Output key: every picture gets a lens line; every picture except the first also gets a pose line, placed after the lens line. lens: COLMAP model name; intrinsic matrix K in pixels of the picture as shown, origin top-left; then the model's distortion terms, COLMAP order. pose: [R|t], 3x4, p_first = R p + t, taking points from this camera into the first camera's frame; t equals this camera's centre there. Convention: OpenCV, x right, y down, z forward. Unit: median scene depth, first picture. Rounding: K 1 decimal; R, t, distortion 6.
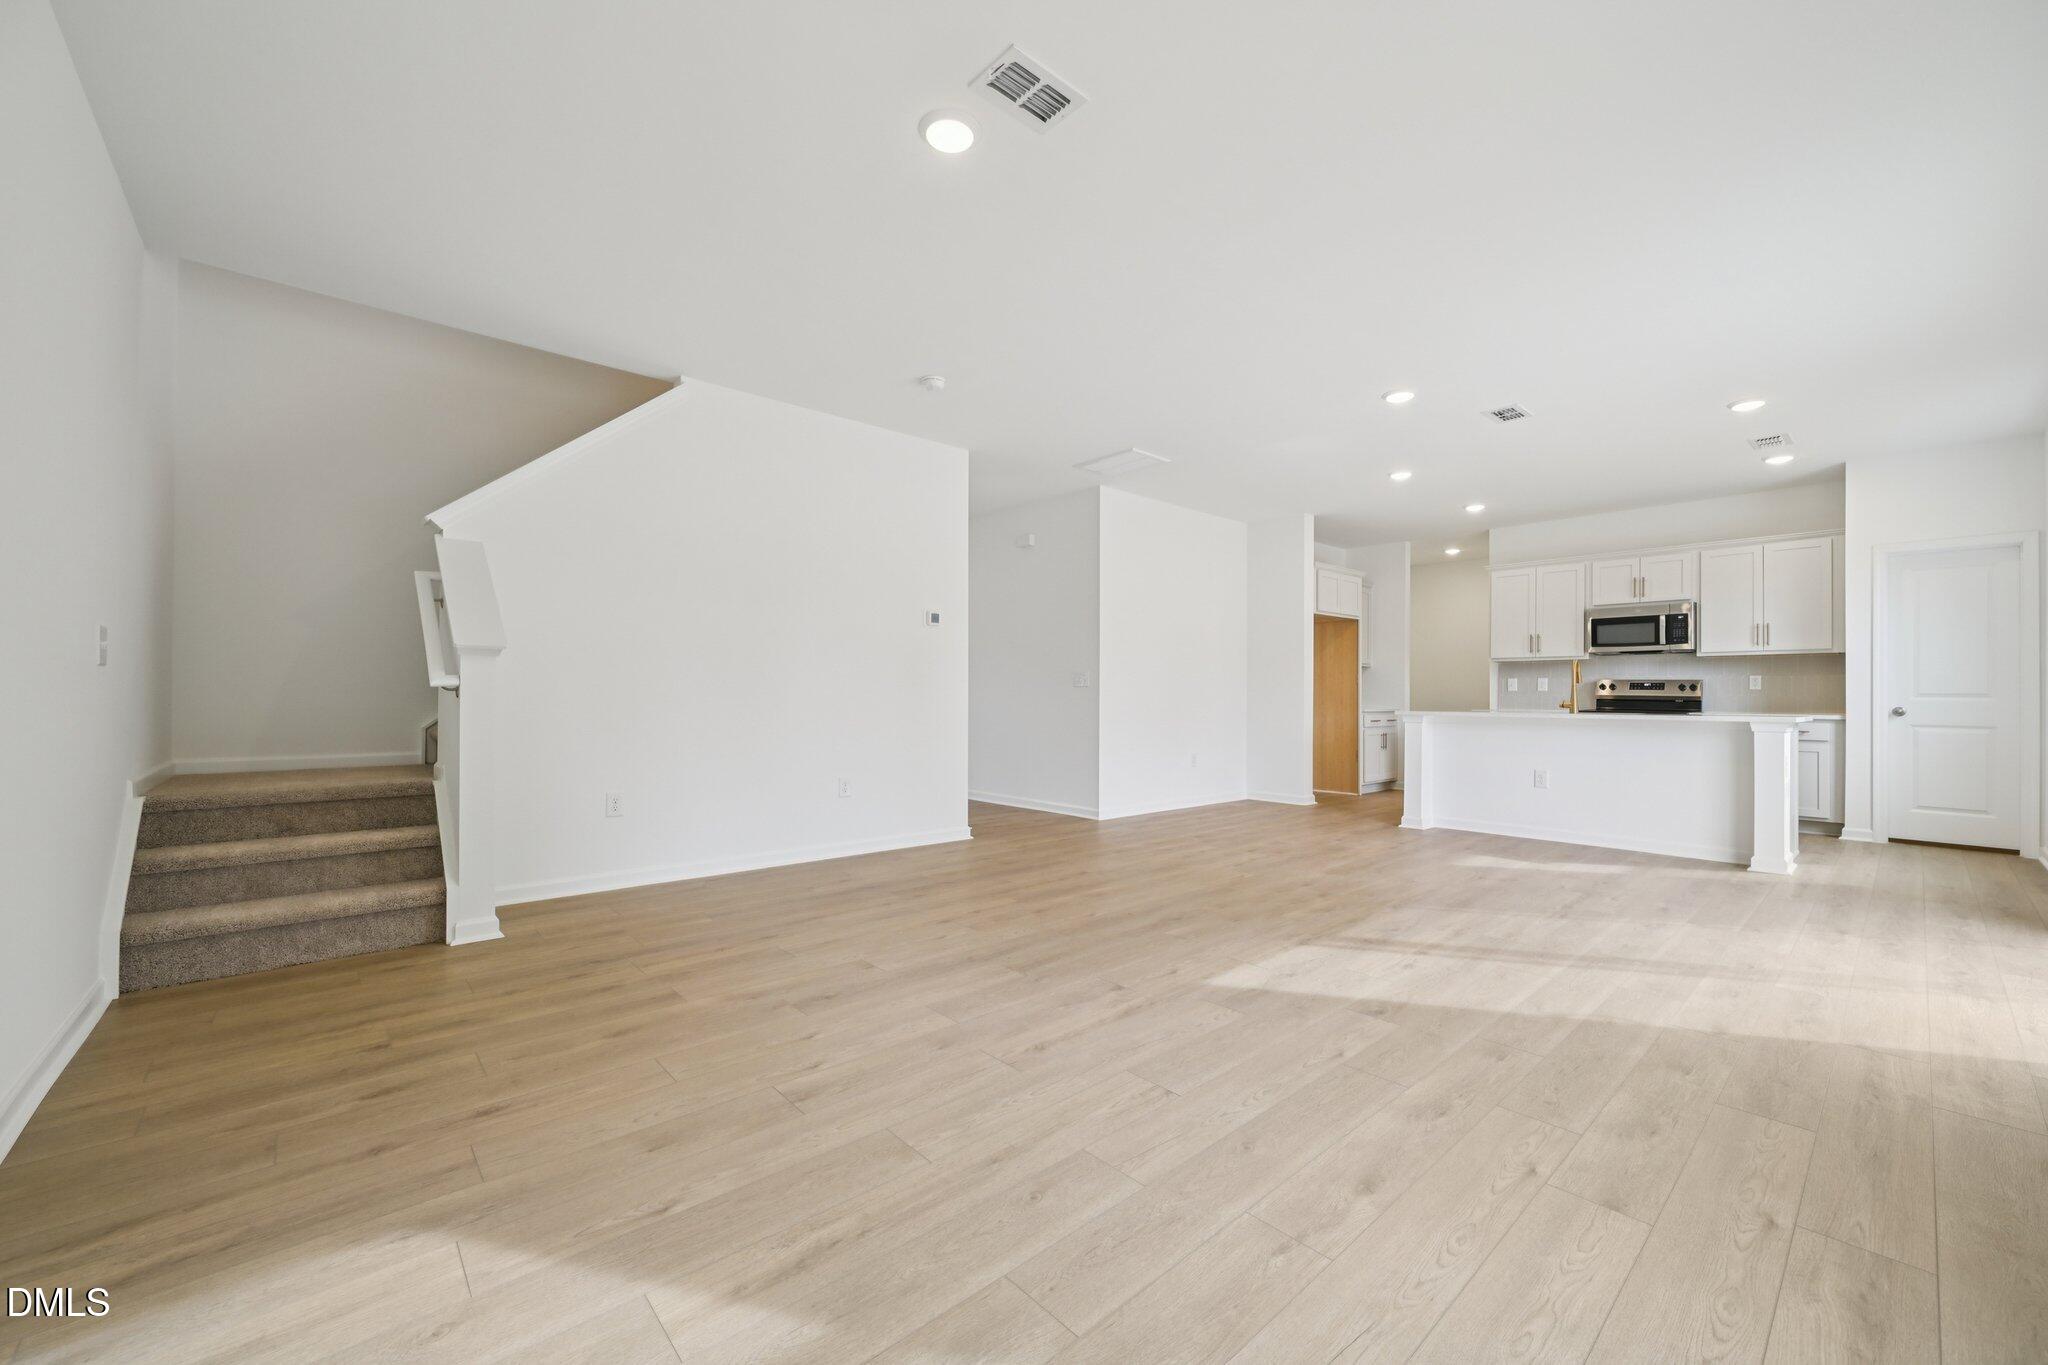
lens RADIAL K [[801.9, 0, 1003.1], [0, 801.9, 692.4], [0, 0, 1]] dist [-0.006682, 0.000495]
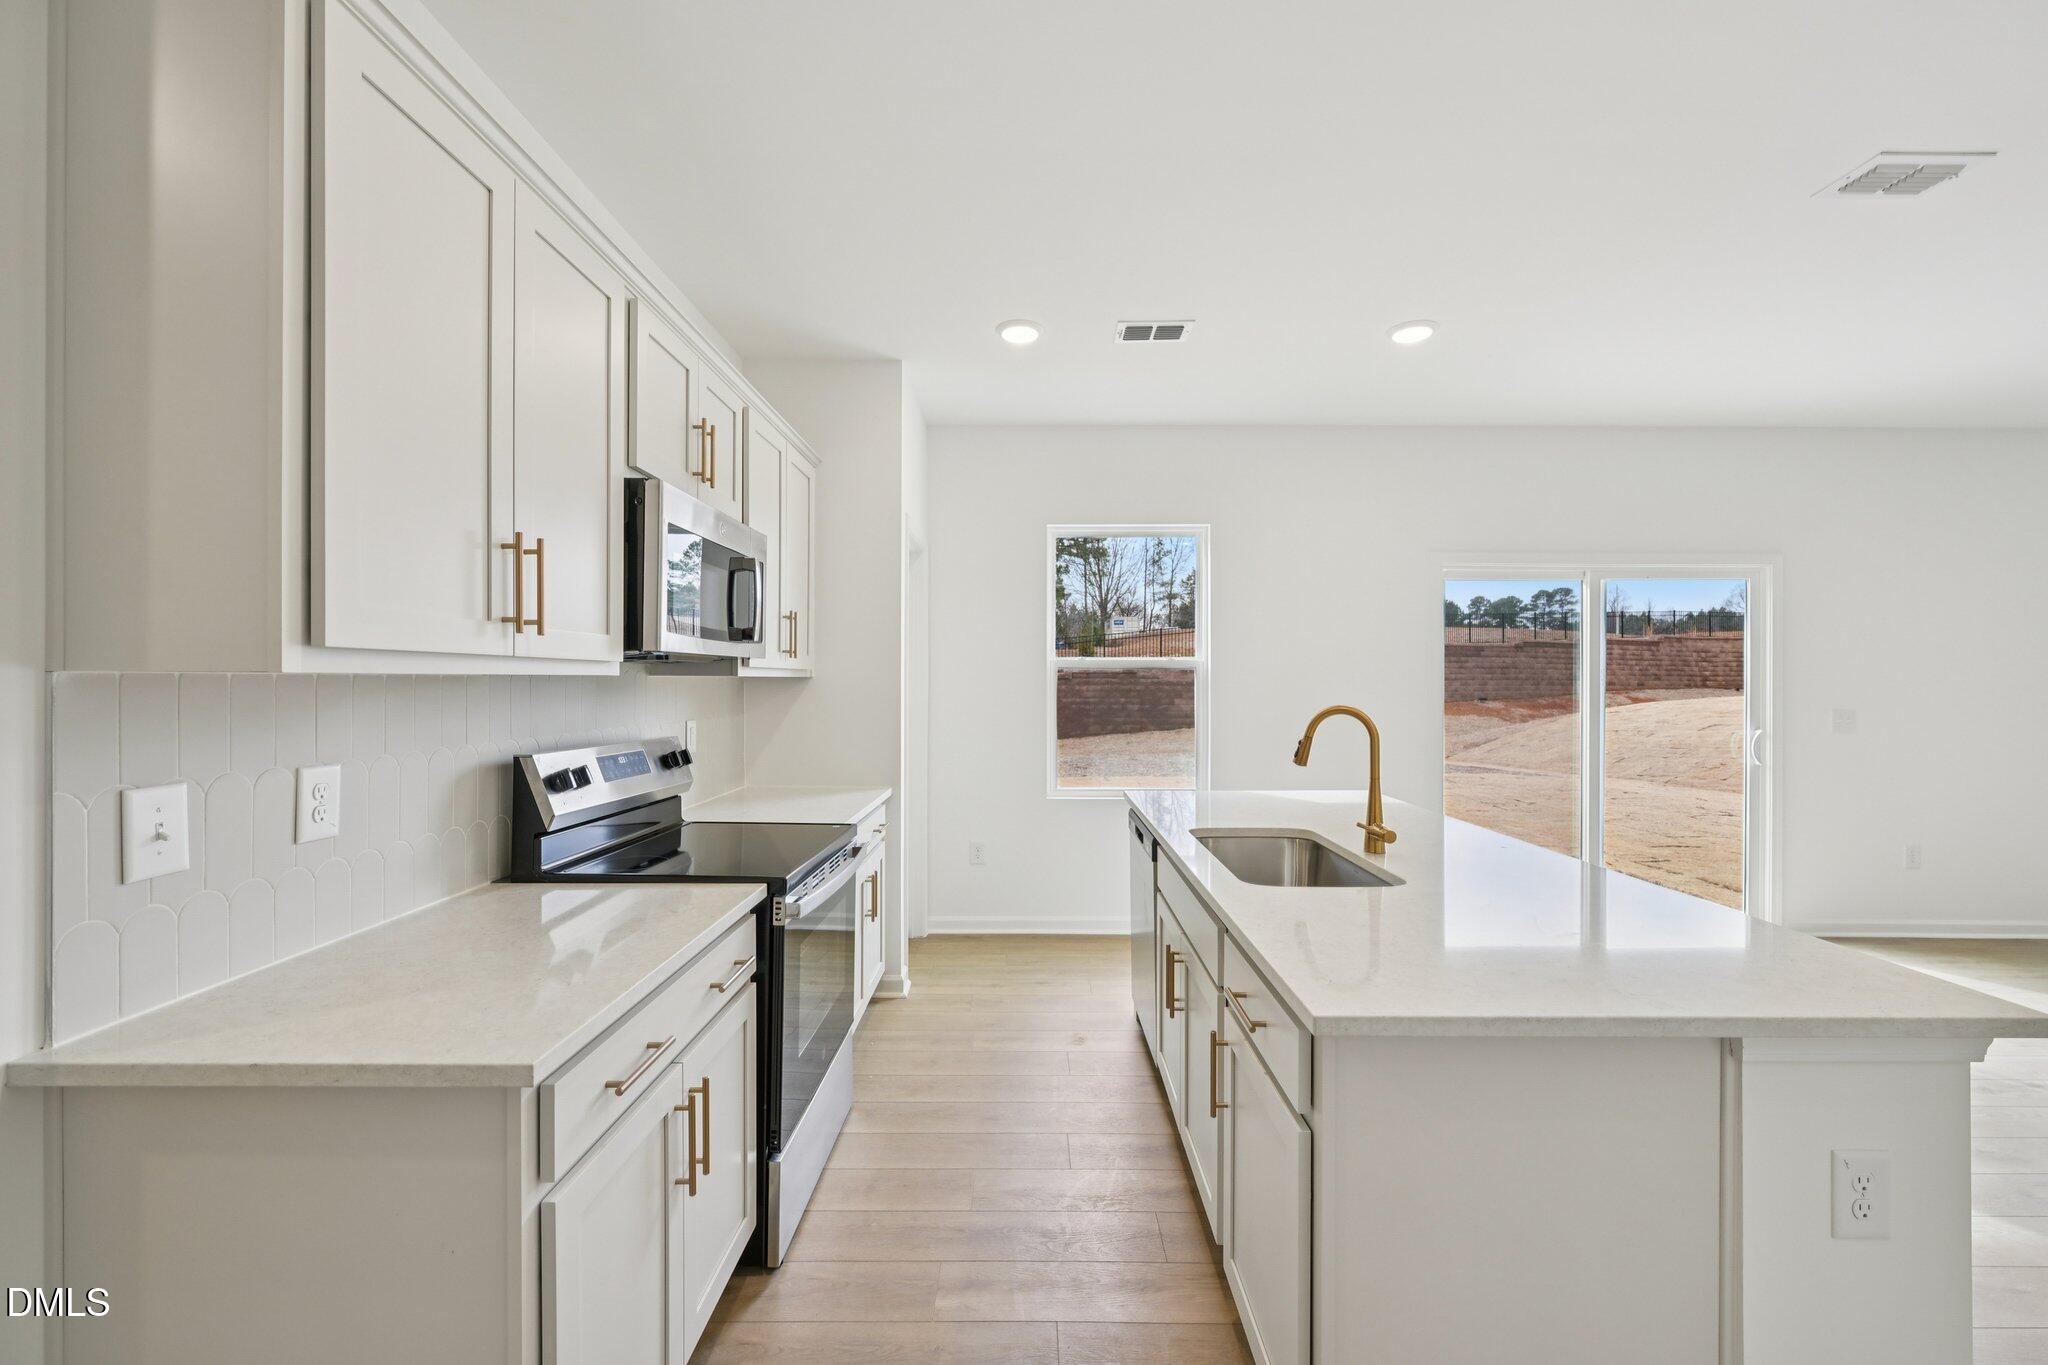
lens RADIAL K [[801.9, 0, 1010.6], [0, 801.9, 672.7], [0, 0, 1]] dist [-0.006682, 0.000495]
pose [[-0.747197, -0.000478, 0.664602, 0.873978], [-0.008448, 0.999926, -0.008779, -0.076119], [-0.664549, -0.012174, -0.747146, 2.035993]]
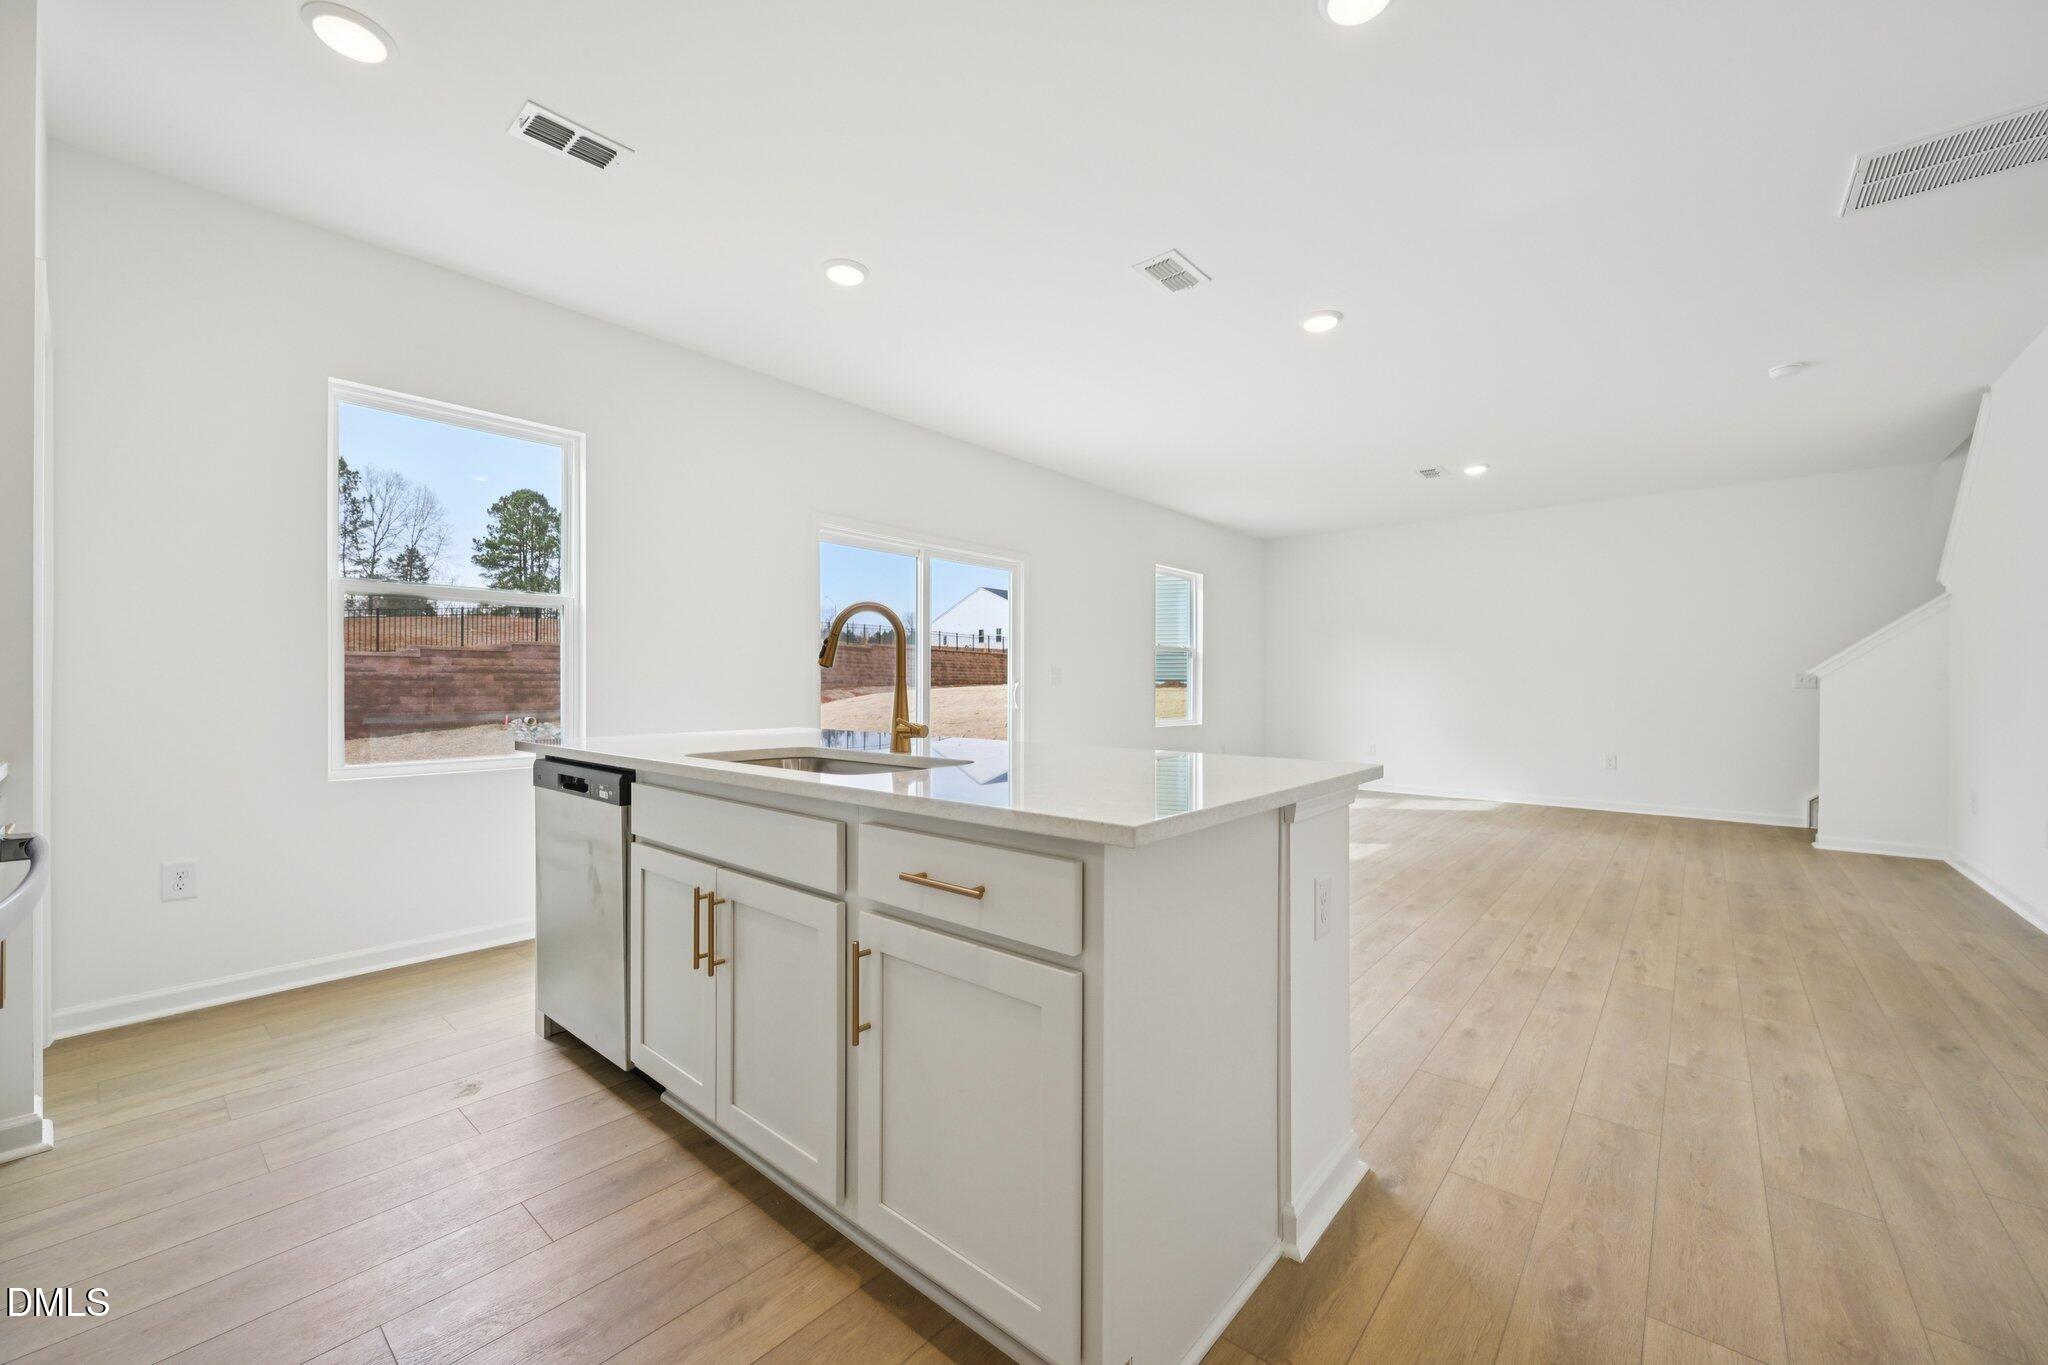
lens RADIAL K [[801.9, 0, 1009.4], [0, 801.9, 681.3], [0, 0, 1]] dist [-0.006682, 0.000495]
pose [[-0.988998, -0.011228, -0.147500, 1.057425], [-0.009362, 0.999867, -0.013341, -0.000975], [0.147630, -0.011813, -0.988972, 2.000813]]
